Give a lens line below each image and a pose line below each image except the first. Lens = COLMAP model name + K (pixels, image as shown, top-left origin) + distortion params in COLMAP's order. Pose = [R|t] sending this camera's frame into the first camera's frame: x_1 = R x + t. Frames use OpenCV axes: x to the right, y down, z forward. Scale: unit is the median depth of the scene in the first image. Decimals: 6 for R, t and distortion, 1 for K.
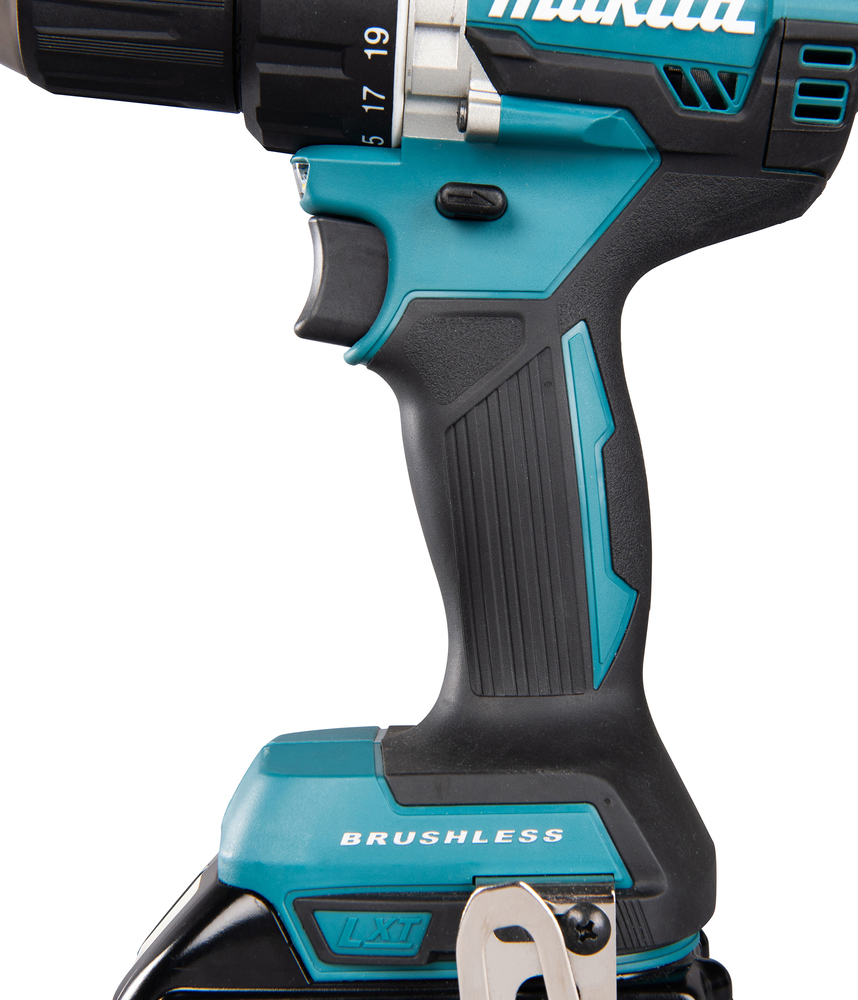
lens RADIAL K [[2033.0, 0, 481.3], [0, 2033.0, 479.8], [0, 0, 1]] dist [0.099235, 0.000000]
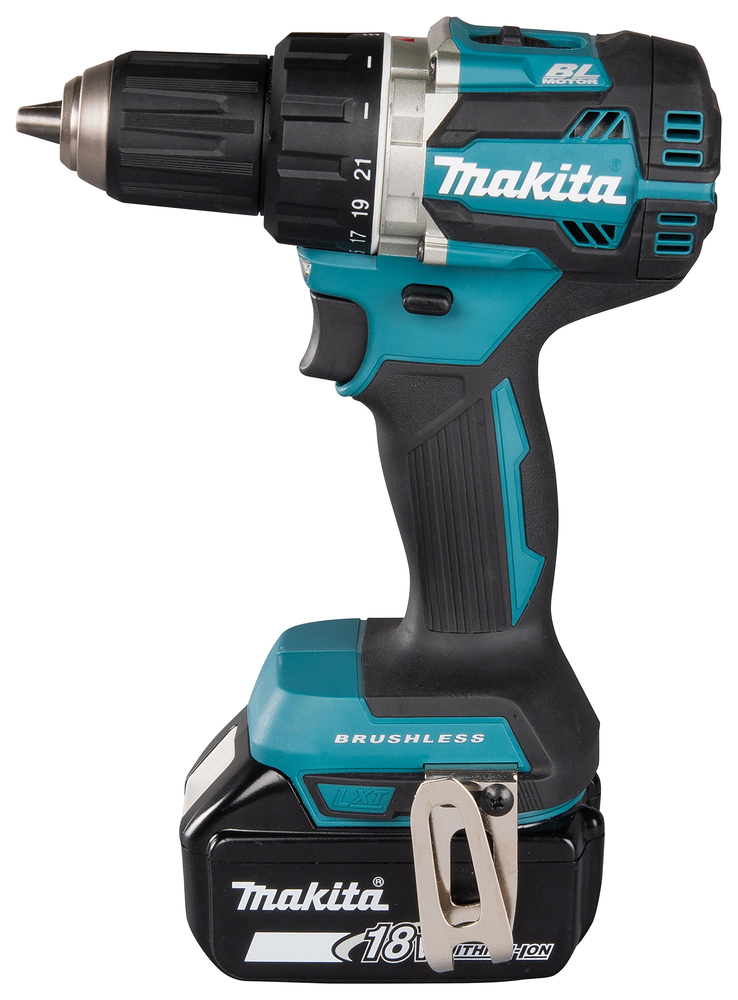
lens RADIAL K [[4799.6, 0, 371.0], [0, 4799.6, 493.9], [0, 0, 1]] dist [0.120153, 0.000000]
pose [[0.998955, 0.016240, -0.042723, 0.102643], [-0.003383, 0.958458, 0.285215, -0.977803], [0.045580, -0.284772, 0.957511, -2.265161]]
